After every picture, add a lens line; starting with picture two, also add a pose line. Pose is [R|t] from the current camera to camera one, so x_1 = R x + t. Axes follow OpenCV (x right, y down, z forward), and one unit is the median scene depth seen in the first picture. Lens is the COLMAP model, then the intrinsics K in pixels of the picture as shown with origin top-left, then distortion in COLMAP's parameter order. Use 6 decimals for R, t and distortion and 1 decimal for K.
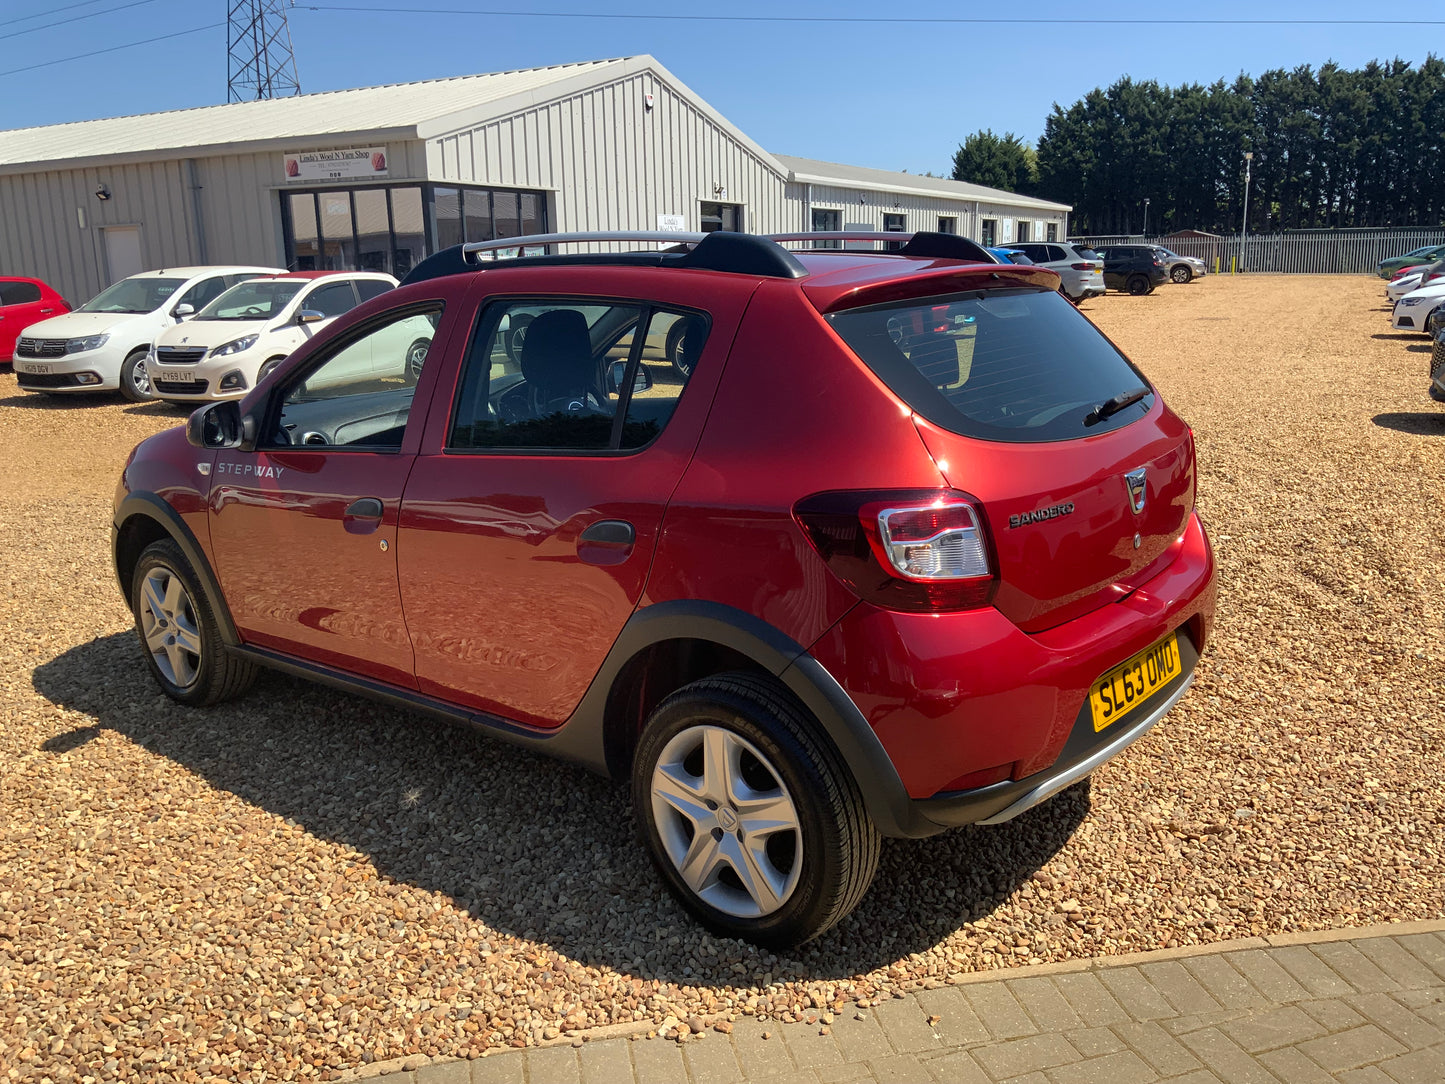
lens RADIAL K [[1197.0, 0, 730.3], [0, 1197.0, 540.6], [0, 0, 1]] dist [0.071863, -0.126428]
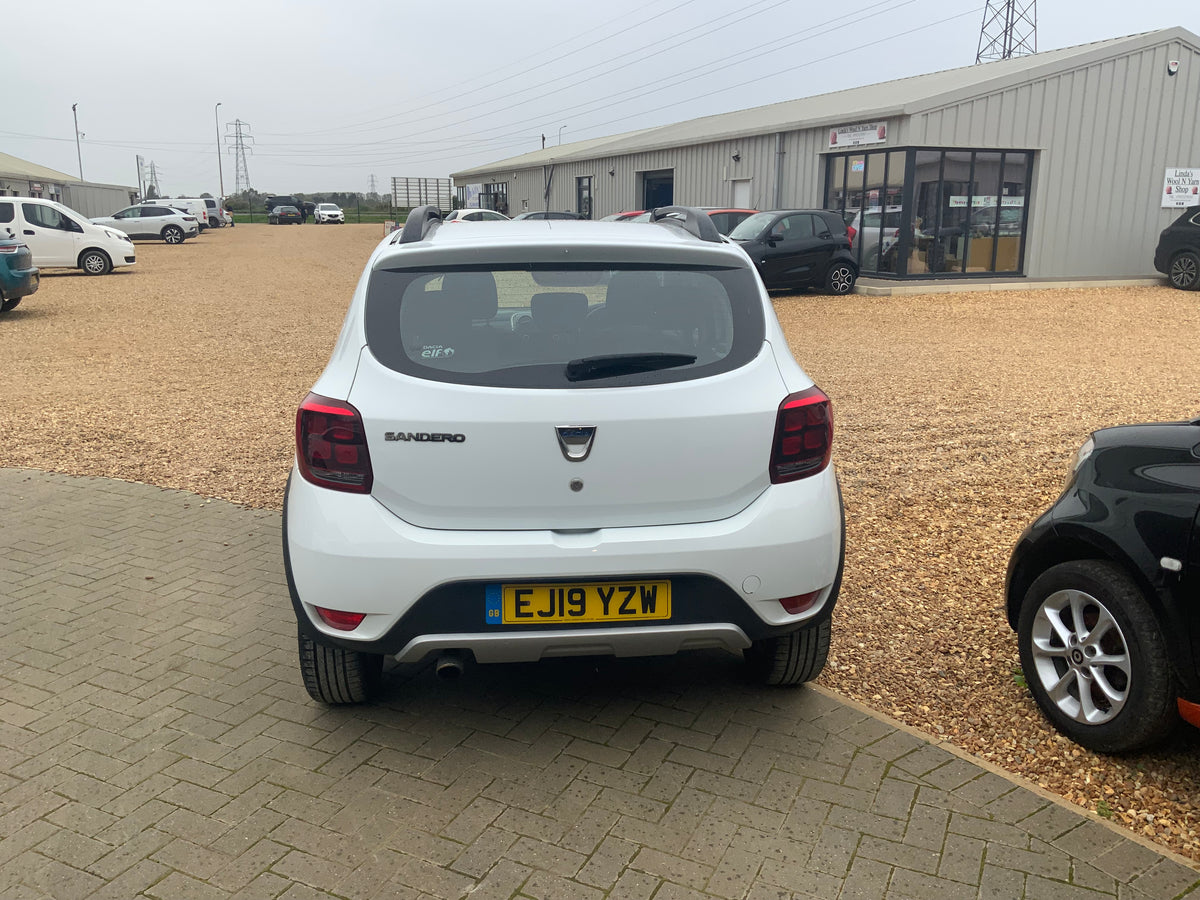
lens RADIAL K [[994.0, 0, 594.4], [0, 994.0, 445.1], [0, 0, 1]] dist [0.071863, -0.126428]
pose [[0.724893, 0.183026, -0.664102, 0.265345], [-0.173961, 0.981448, 0.080602, -0.004938], [0.666534, 0.057100, 0.743285, -0.024871]]
